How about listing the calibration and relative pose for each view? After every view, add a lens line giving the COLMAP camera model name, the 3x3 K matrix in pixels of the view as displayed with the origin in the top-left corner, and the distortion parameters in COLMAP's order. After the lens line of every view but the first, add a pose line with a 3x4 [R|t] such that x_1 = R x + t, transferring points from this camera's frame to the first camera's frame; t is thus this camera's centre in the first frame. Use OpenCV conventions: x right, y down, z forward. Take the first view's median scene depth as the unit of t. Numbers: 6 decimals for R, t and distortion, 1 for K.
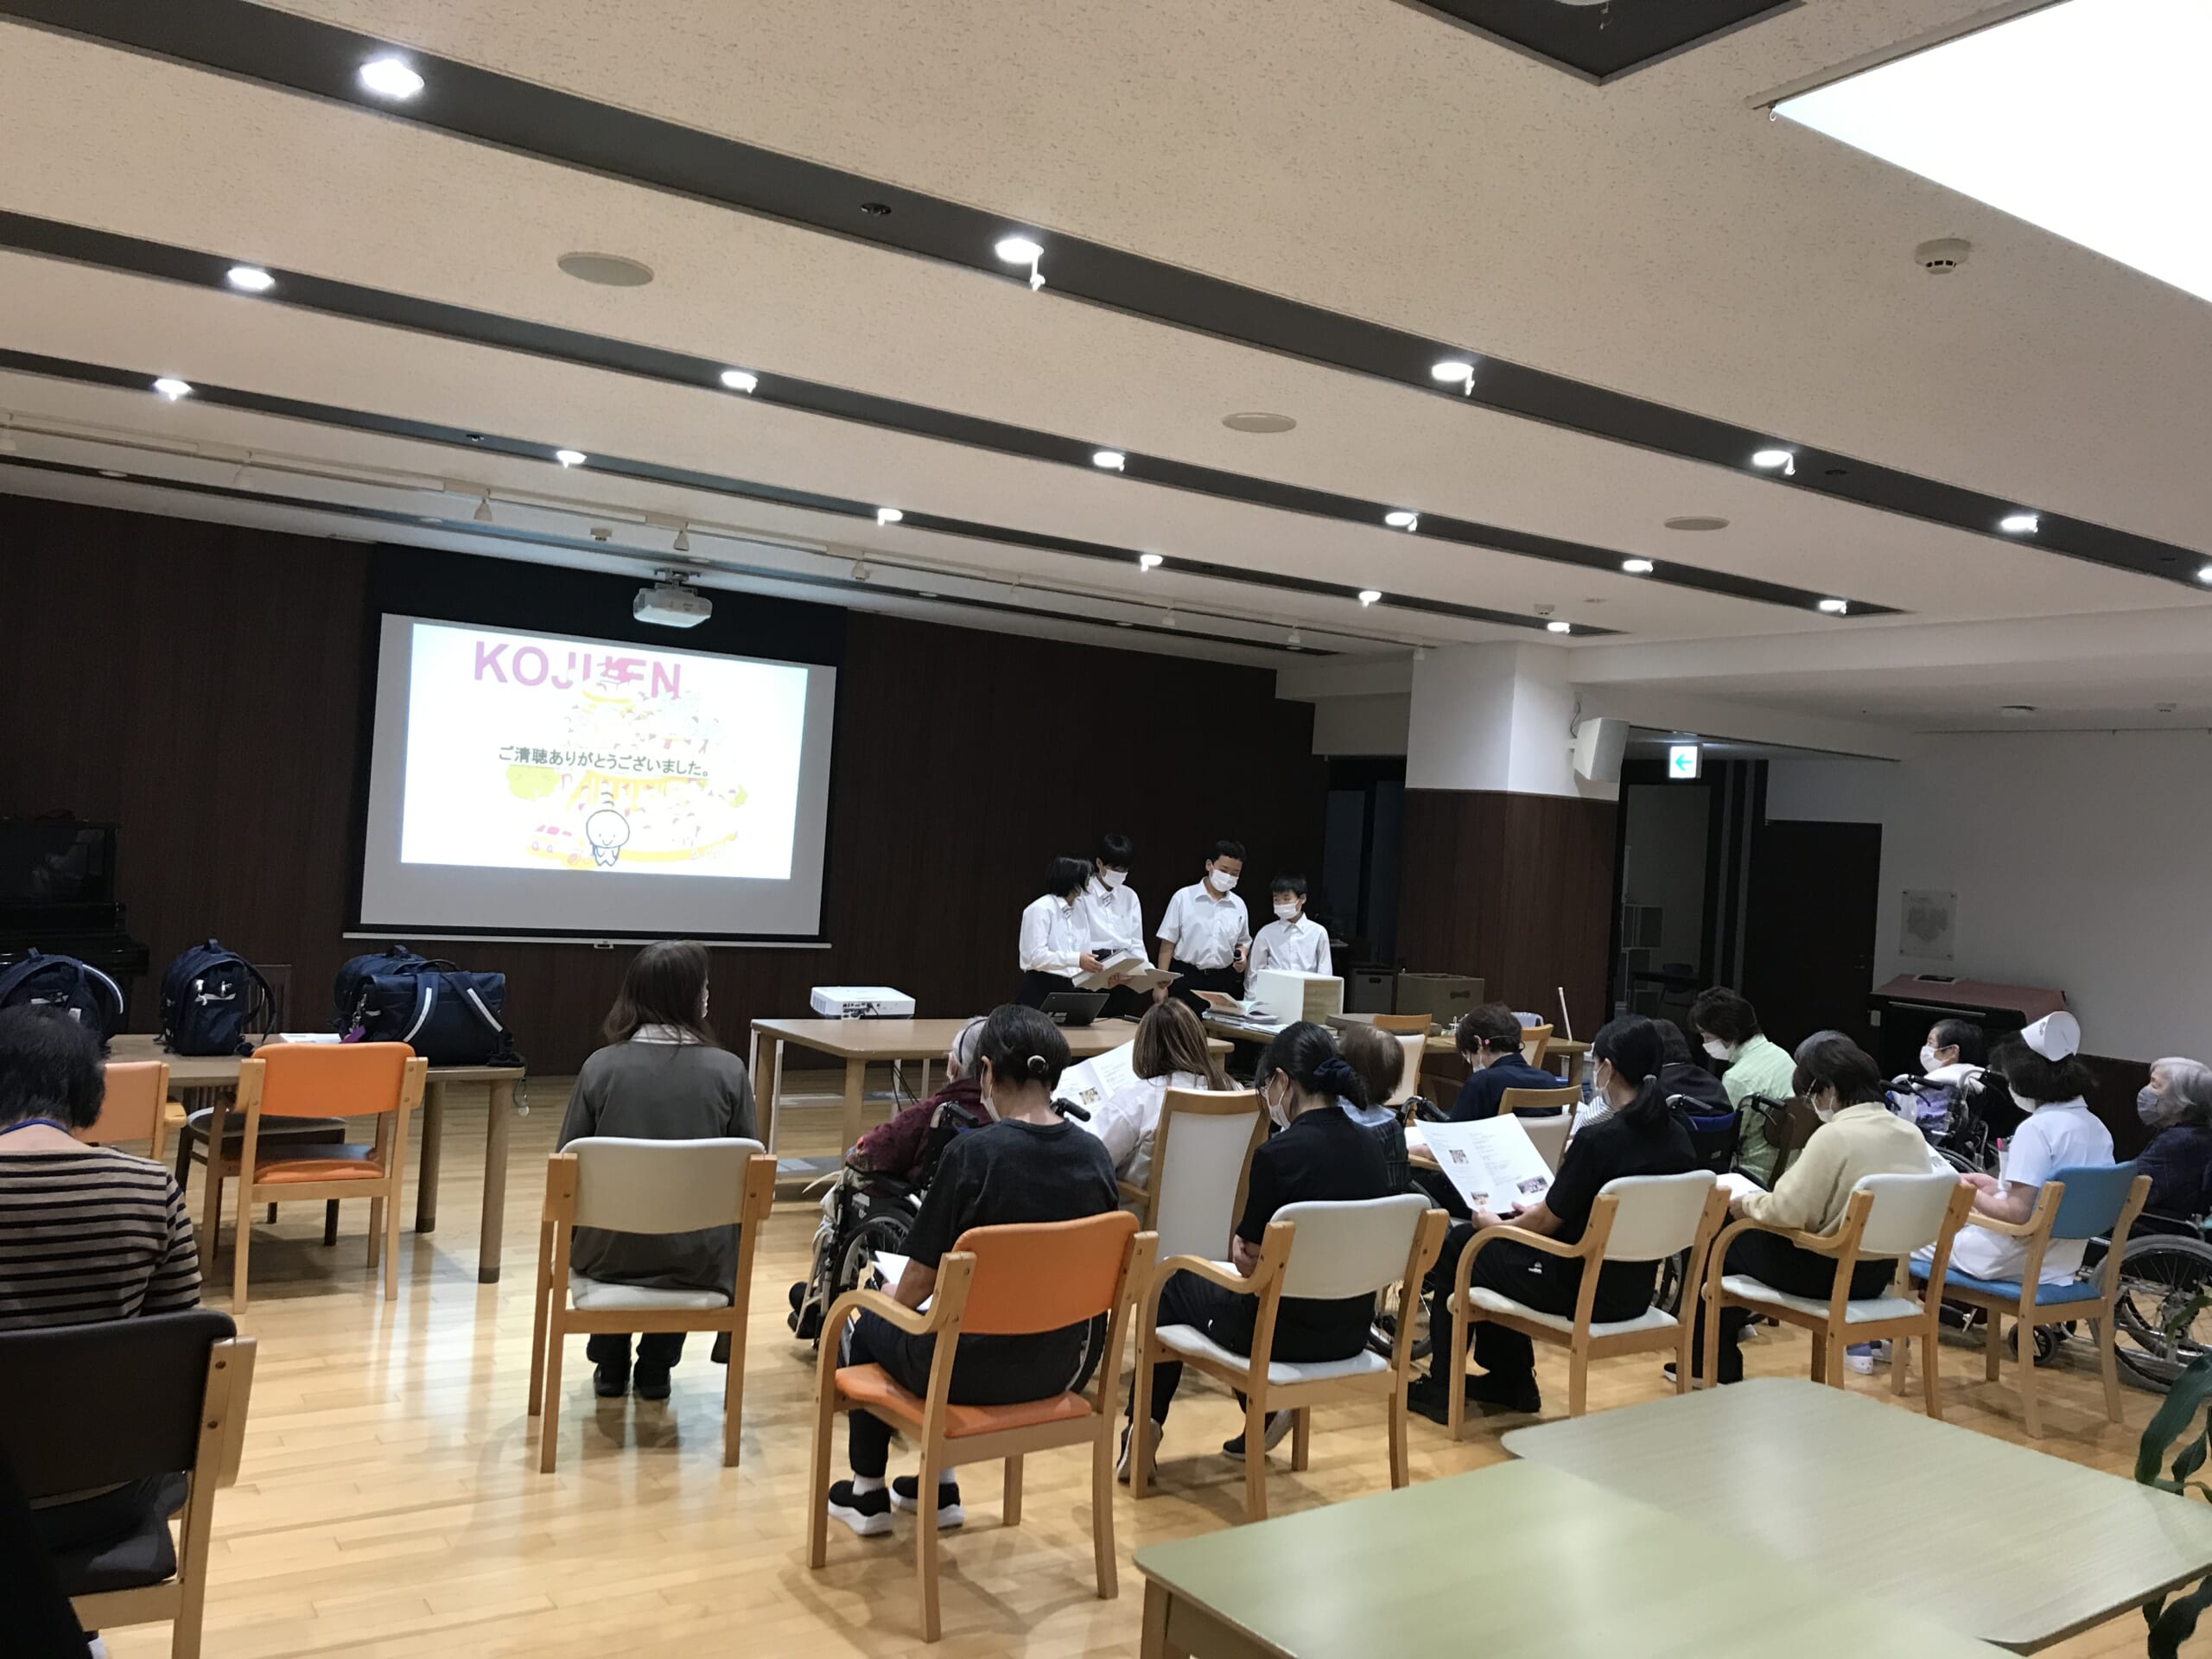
lens RADIAL K [[1842.2, 0, 1101.7], [0, 1842.2, 840.5], [0, 0, 1]] dist [0.002336, -0.008731]
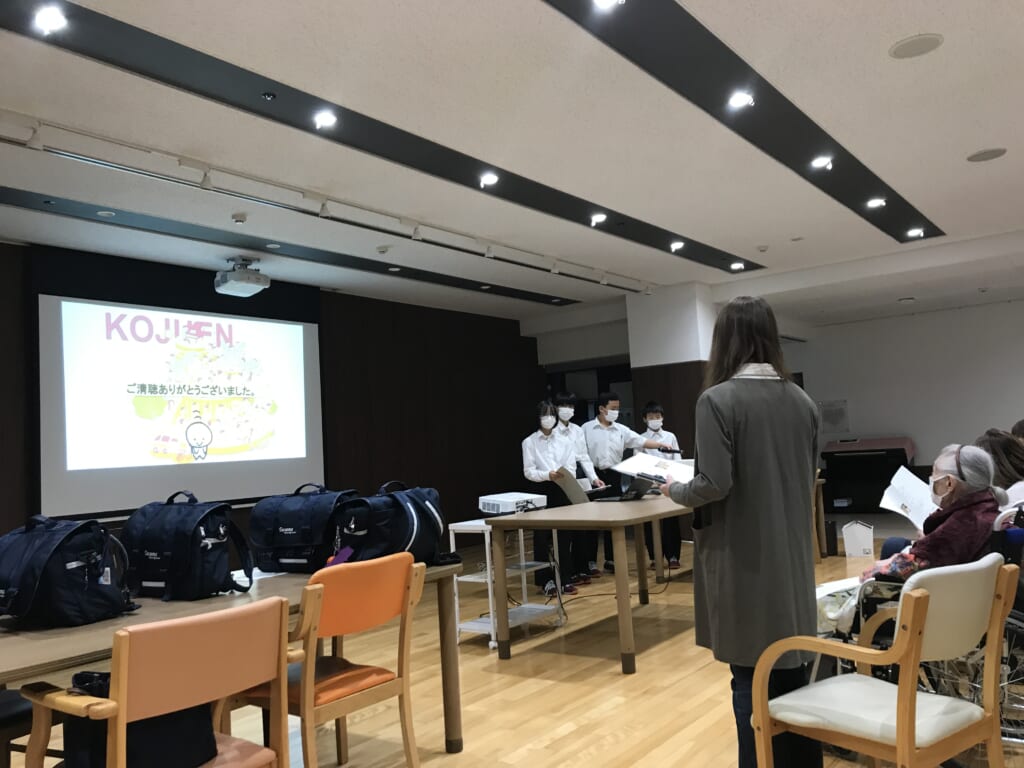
lens RADIAL K [[852.8, 0, 516.2], [0, 852.8, 386.3], [0, 0, 1]] dist [0.002336, -0.008731]
pose [[0.932171, -0.097264, 0.348708, -0.268460], [0.123828, 0.990797, -0.054659, 0.024966], [-0.340182, 0.094131, 0.935636, 0.259646]]
